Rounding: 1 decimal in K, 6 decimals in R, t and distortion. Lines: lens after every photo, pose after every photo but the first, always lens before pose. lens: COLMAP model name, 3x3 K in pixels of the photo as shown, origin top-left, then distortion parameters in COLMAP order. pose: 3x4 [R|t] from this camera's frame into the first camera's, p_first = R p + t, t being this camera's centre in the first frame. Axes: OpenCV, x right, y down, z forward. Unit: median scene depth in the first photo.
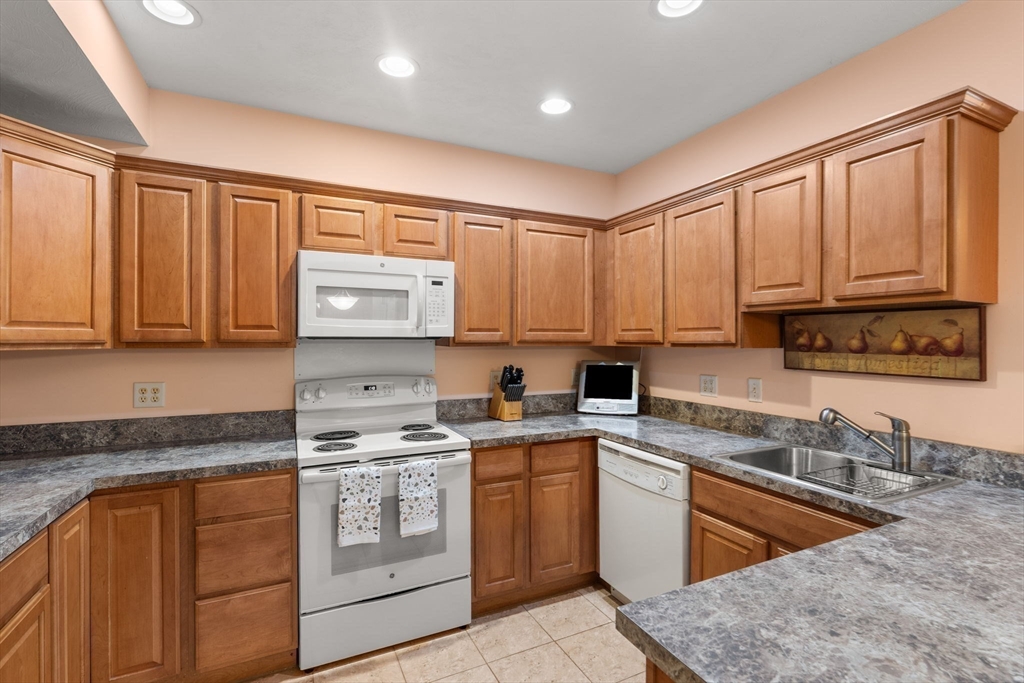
lens RADIAL K [[470.3, 0, 510.4], [0, 470.3, 339.1], [0, 0, 1]] dist [-0.003804, 0.001119]
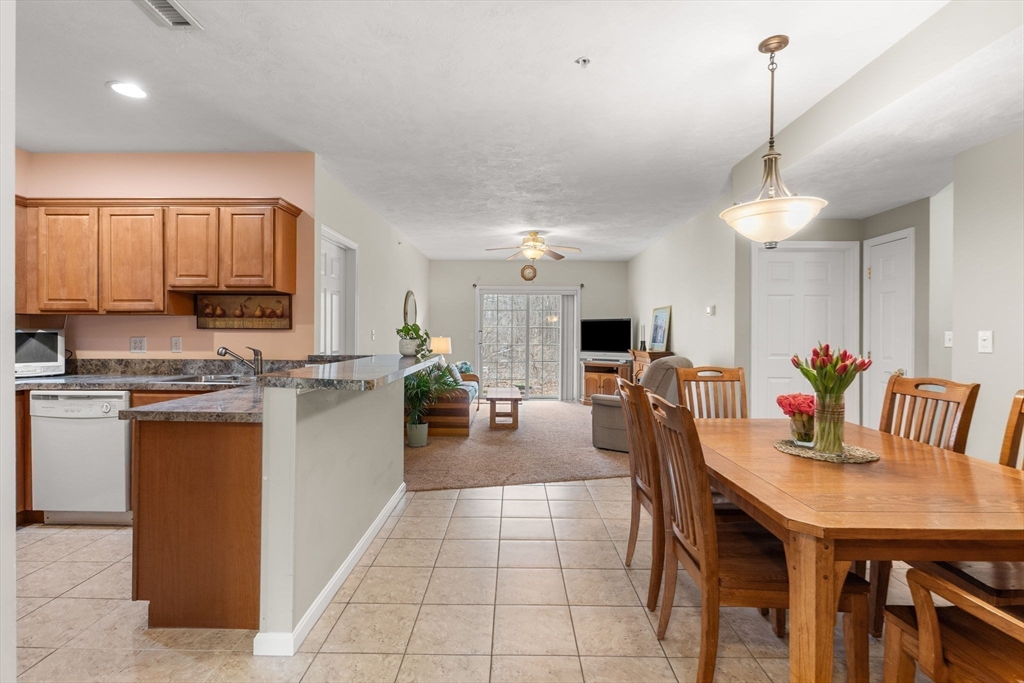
lens RADIAL K [[476.1, 0, 510.1], [0, 476.1, 334.5], [0, 0, 1]] dist [-0.002541, 0.000534]
pose [[0.446816, -0.003512, 0.894619, -0.389834], [-0.003812, 0.999976, 0.005829, 0.072453], [-0.894618, -0.006015, 0.446791, -0.679292]]
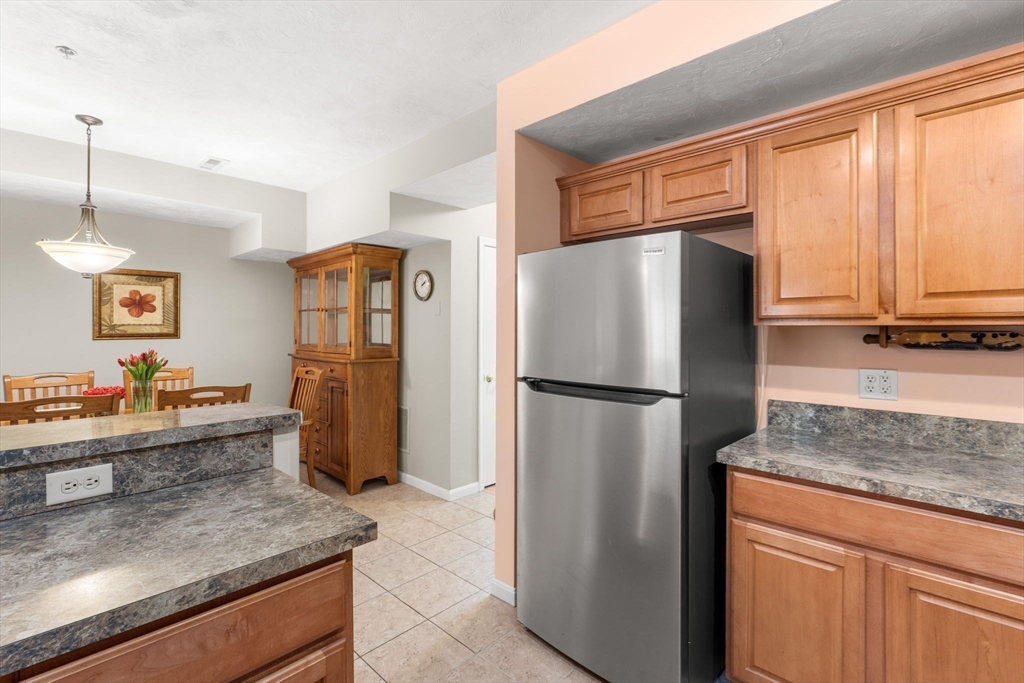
lens RADIAL K [[465.4, 0, 509.8], [0, 465.4, 326.9], [0, 0, 1]] dist [-0.002500, -0.000421]
pose [[-0.937365, -0.005051, -0.348313, 0.129134], [-0.003886, 0.999984, -0.004044, 0.027689], [0.348328, -0.002437, -0.937370, 0.893261]]
